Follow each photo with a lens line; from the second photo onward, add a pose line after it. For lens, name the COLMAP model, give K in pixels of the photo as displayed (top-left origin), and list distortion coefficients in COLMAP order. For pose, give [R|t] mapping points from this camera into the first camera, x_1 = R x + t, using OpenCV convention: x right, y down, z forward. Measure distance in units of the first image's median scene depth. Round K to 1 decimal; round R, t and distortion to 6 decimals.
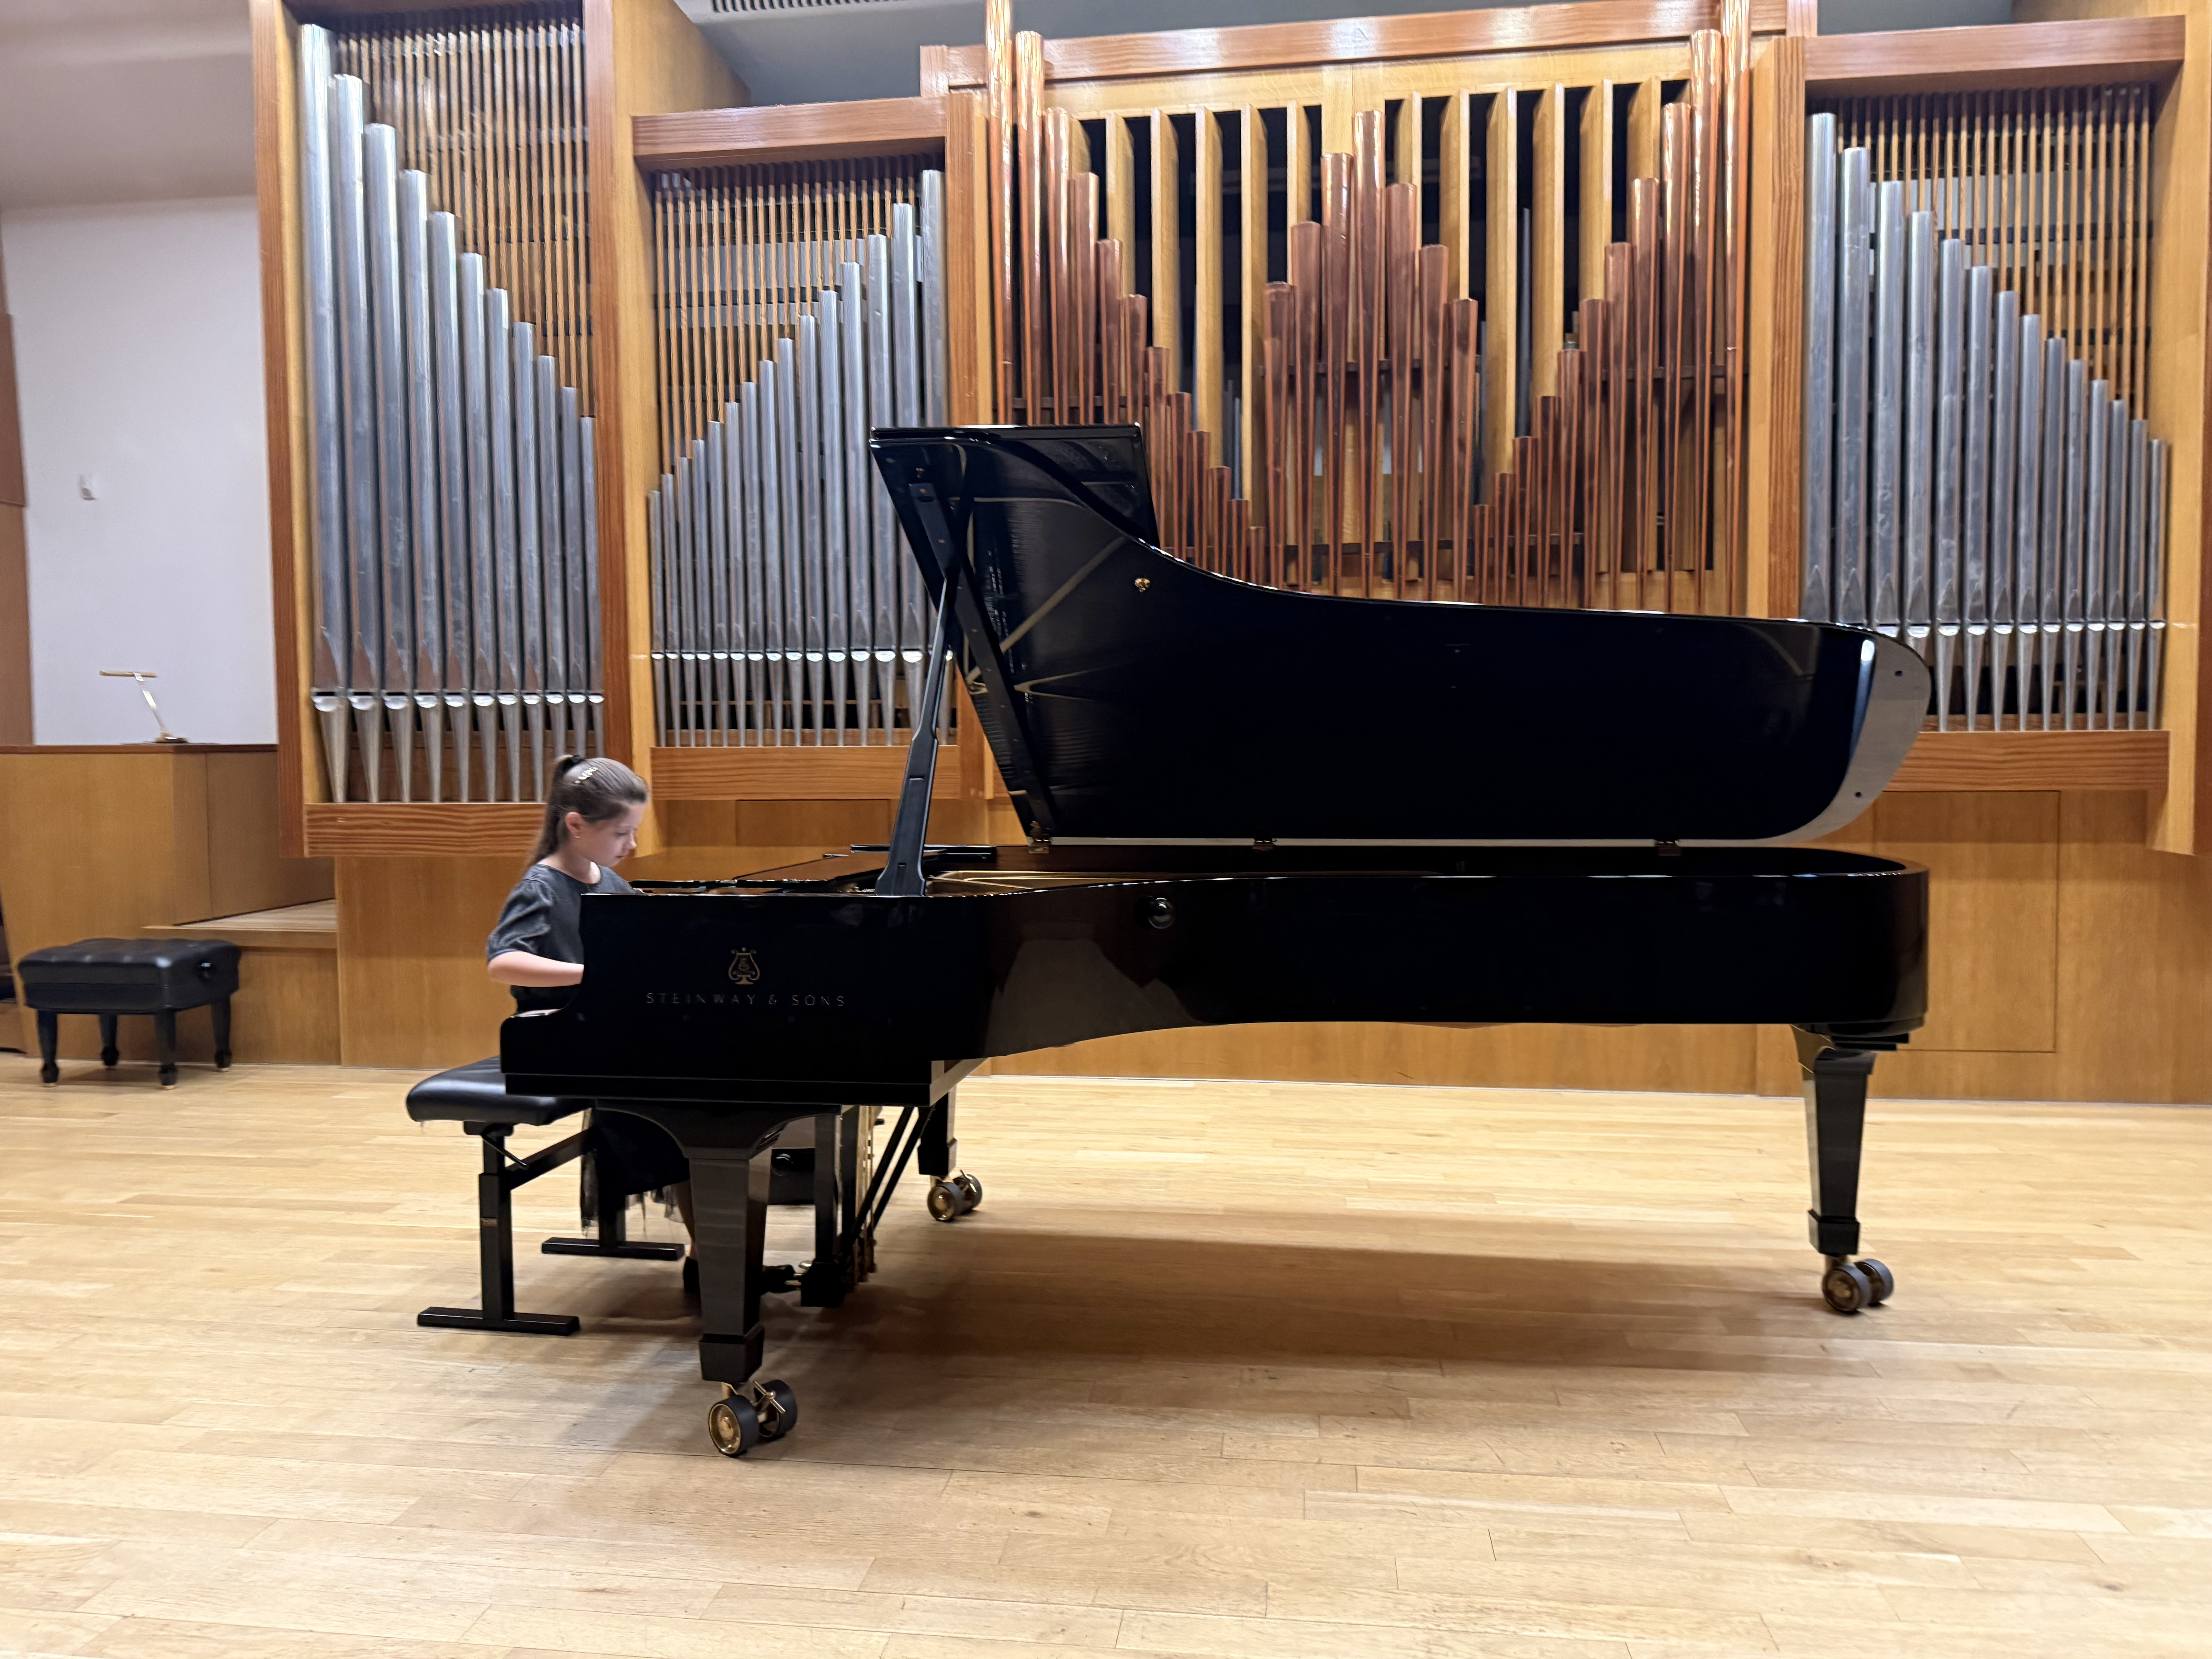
lens RADIAL K [[1554.4, 0, 1093.5], [0, 1554.4, 817.6], [0, 0, 1]] dist [0.064522, -0.092680]
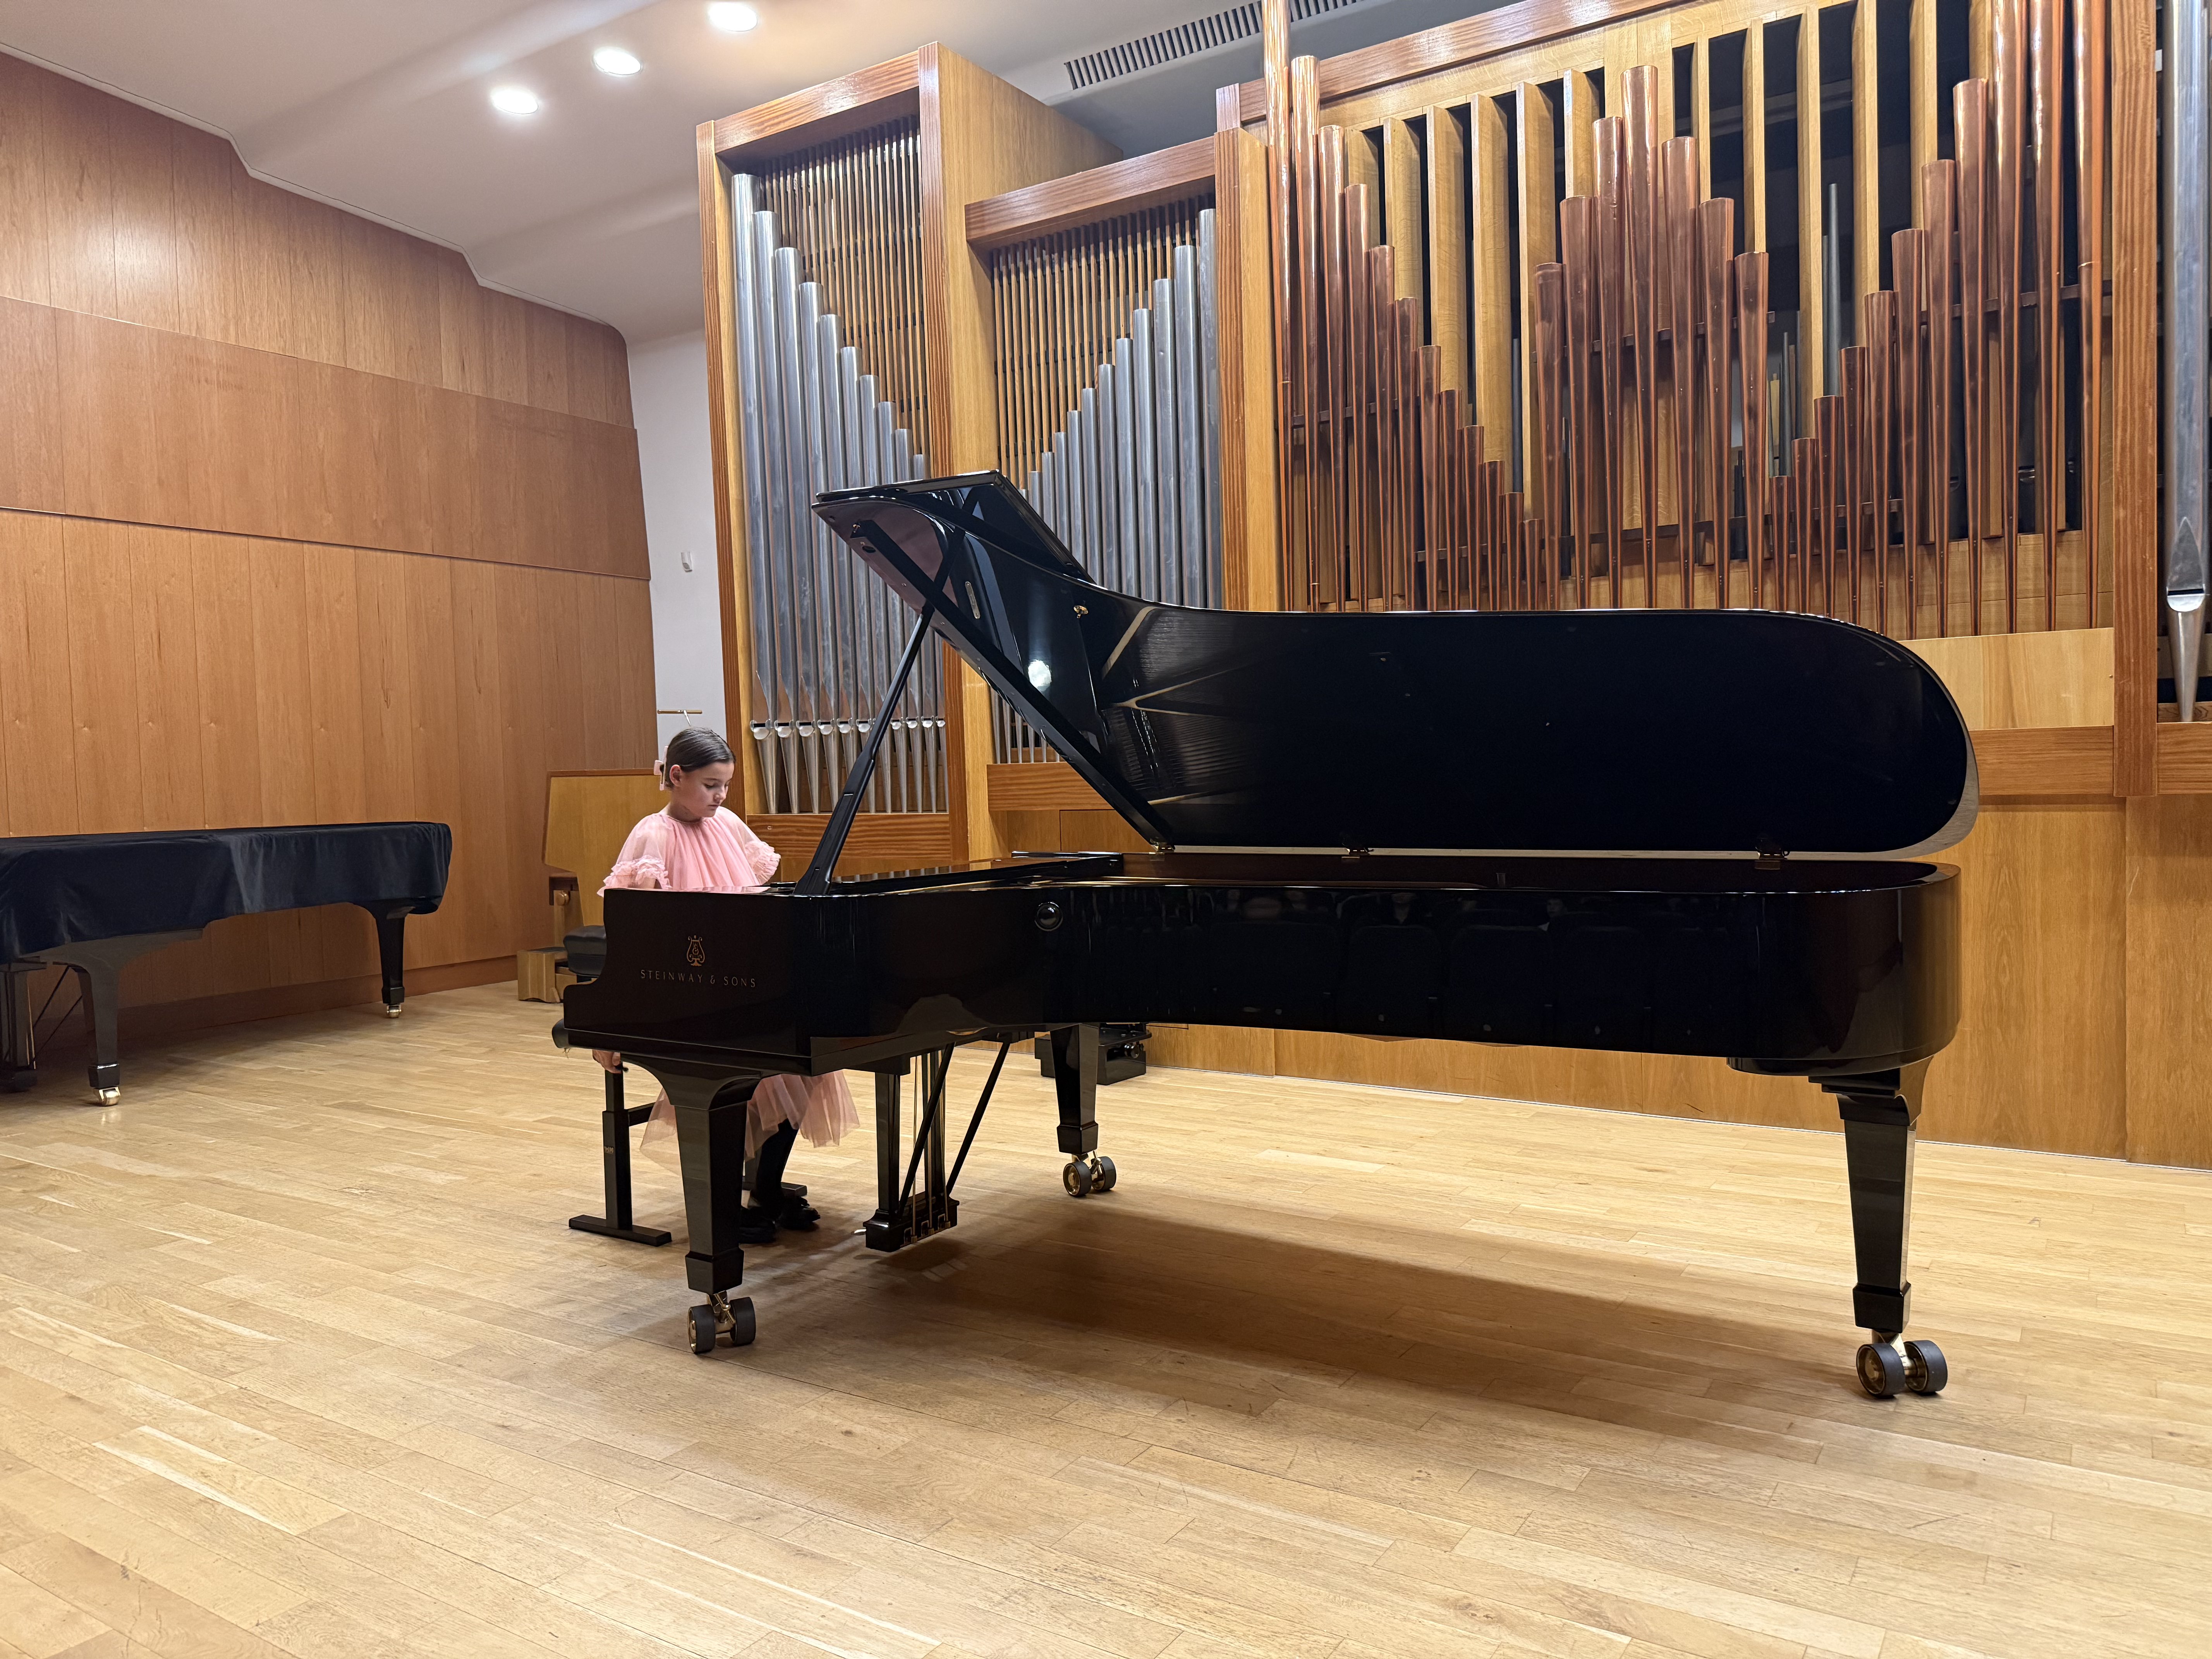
lens RADIAL K [[1554.4, 0, 1099.1], [0, 1554.4, 836.7], [0, 0, 1]] dist [0.064522, -0.092680]
pose [[0.902549, 0.002420, -0.430580, 0.283014], [0.001042, 0.999969, 0.007804, -0.001341], [0.430585, -0.007492, 0.902519, 0.019489]]
